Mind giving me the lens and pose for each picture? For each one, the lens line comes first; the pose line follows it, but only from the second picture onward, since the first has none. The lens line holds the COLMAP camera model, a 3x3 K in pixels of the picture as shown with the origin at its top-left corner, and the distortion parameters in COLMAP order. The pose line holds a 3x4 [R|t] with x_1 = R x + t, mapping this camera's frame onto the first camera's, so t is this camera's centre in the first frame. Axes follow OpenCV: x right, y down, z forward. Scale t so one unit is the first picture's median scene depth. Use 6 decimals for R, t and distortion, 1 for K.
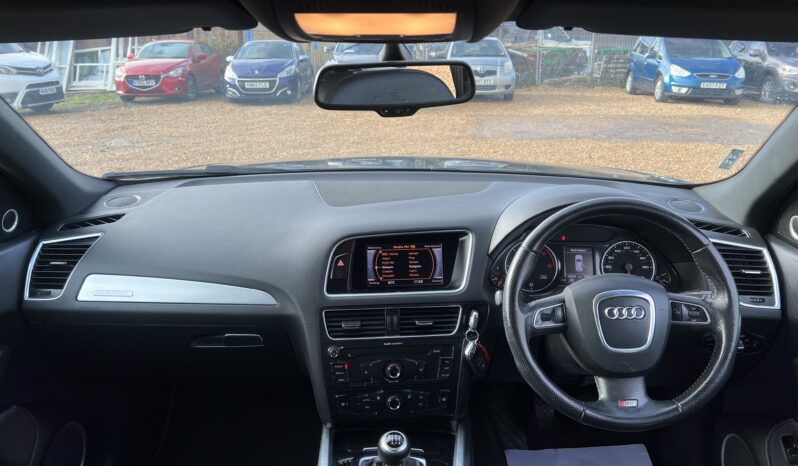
lens RADIAL K [[600.7, 0, 399.0], [0, 600.7, 233.0], [0, 0, 1]] dist [0.033224, -0.008214]
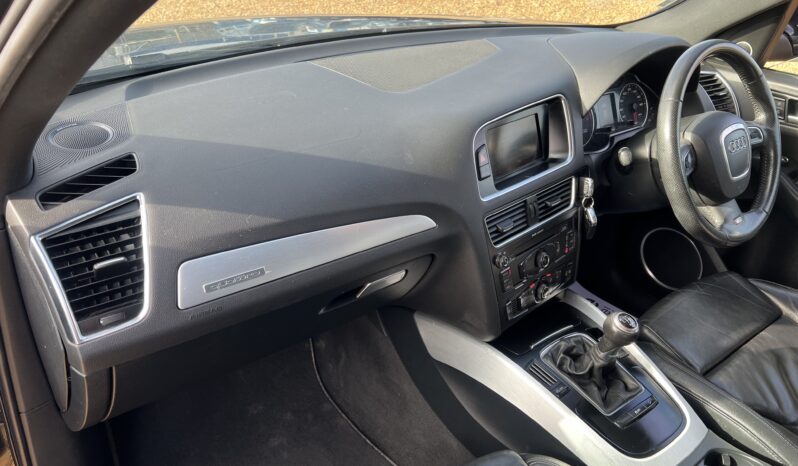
lens RADIAL K [[600.7, 0, 399.0], [0, 600.7, 233.0], [0, 0, 1]] dist [0.033224, -0.008214]
pose [[0.779664, -0.277826, 0.561192, -0.636545], [0.145256, 0.951985, 0.269489, -0.084316], [-0.609118, -0.128595, 0.782585, 0.394941]]
